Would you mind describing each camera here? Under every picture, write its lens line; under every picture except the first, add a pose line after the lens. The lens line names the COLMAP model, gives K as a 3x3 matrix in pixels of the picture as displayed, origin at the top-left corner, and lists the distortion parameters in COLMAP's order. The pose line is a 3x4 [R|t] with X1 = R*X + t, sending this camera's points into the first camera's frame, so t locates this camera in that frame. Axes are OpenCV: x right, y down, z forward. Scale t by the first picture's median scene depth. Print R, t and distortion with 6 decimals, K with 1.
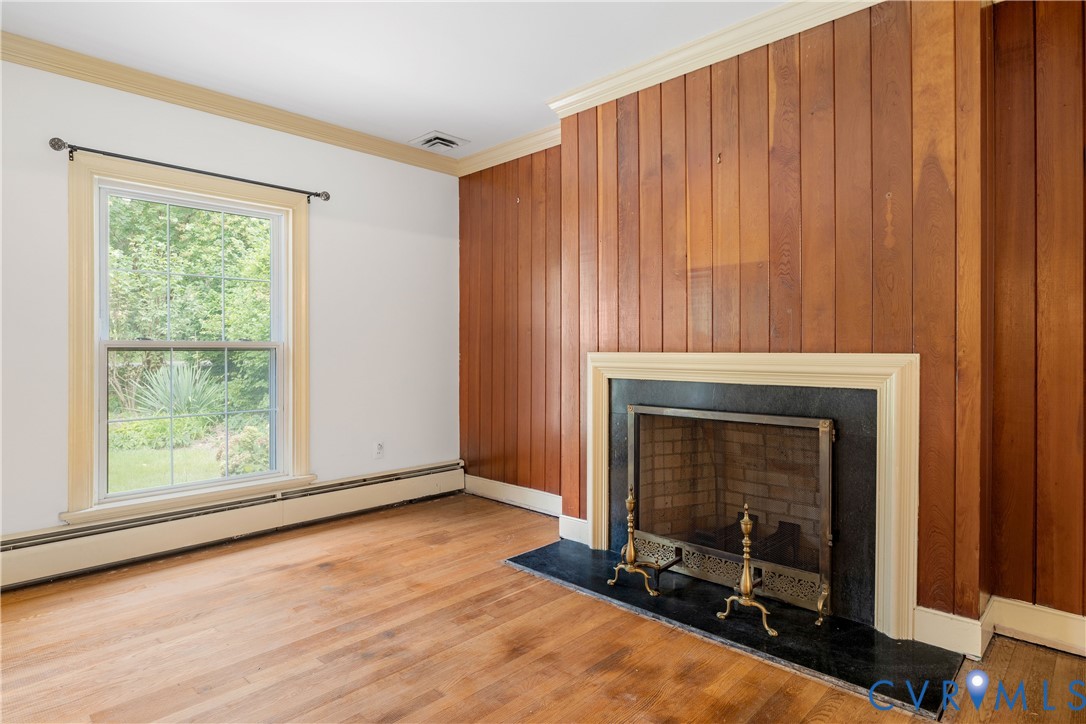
lens RADIAL K [[595.8, 0, 544.9], [0, 595.8, 352.7], [0, 0, 1]] dist [-0.006513, -0.001774]
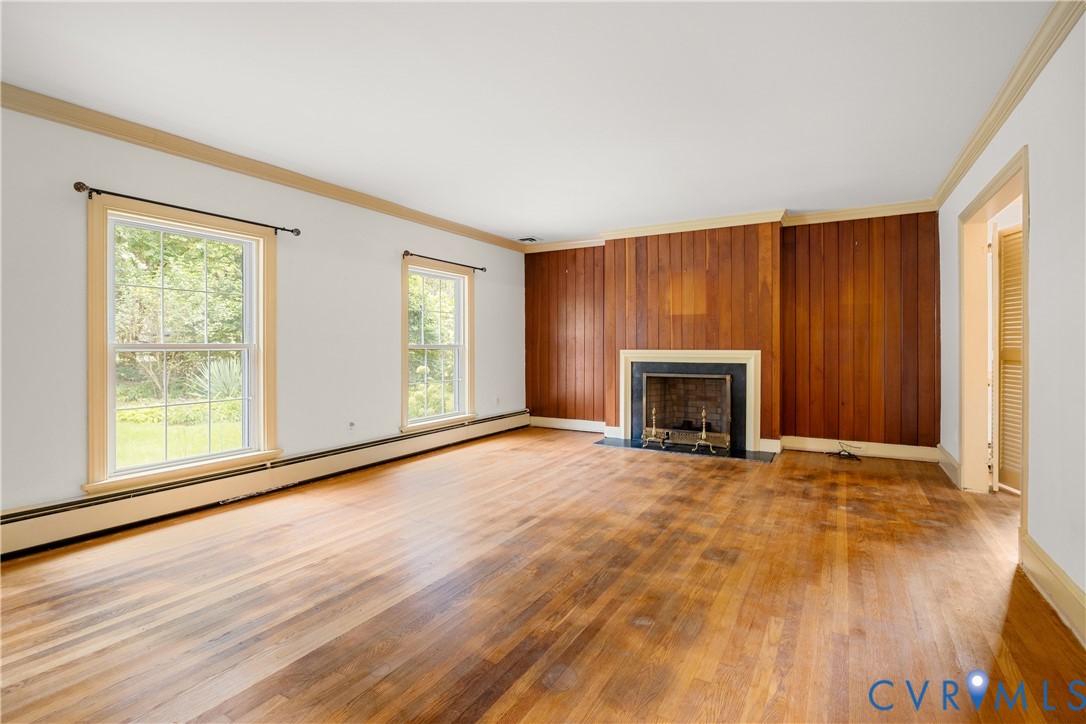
lens RADIAL K [[530.4, 0, 539.9], [0, 530.4, 346.5], [0, 0, 1]] dist [-0.032046, -0.000155]
pose [[0.971674, -0.000820, 0.236325, -0.756667], [0.001303, 0.999997, -0.001889, -0.010749], [-0.236323, 0.002143, 0.971672, -0.917061]]
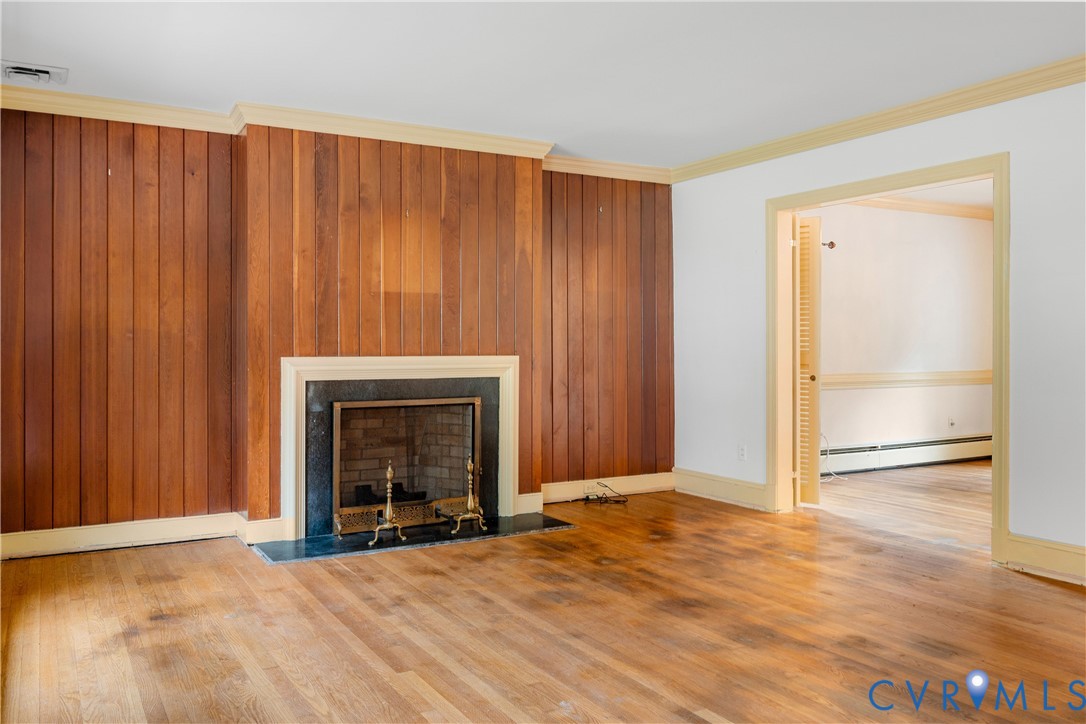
lens RADIAL K [[858.1, 0, 541.6], [0, 858.1, 344.6], [0, 0, 1]] dist [-0.005206, -0.004544]
pose [[0.274082, 0.002299, 0.961704, -1.422628], [0.005043, 0.999980, -0.003828, -0.017482], [-0.961693, 0.005899, 0.274065, 0.159017]]
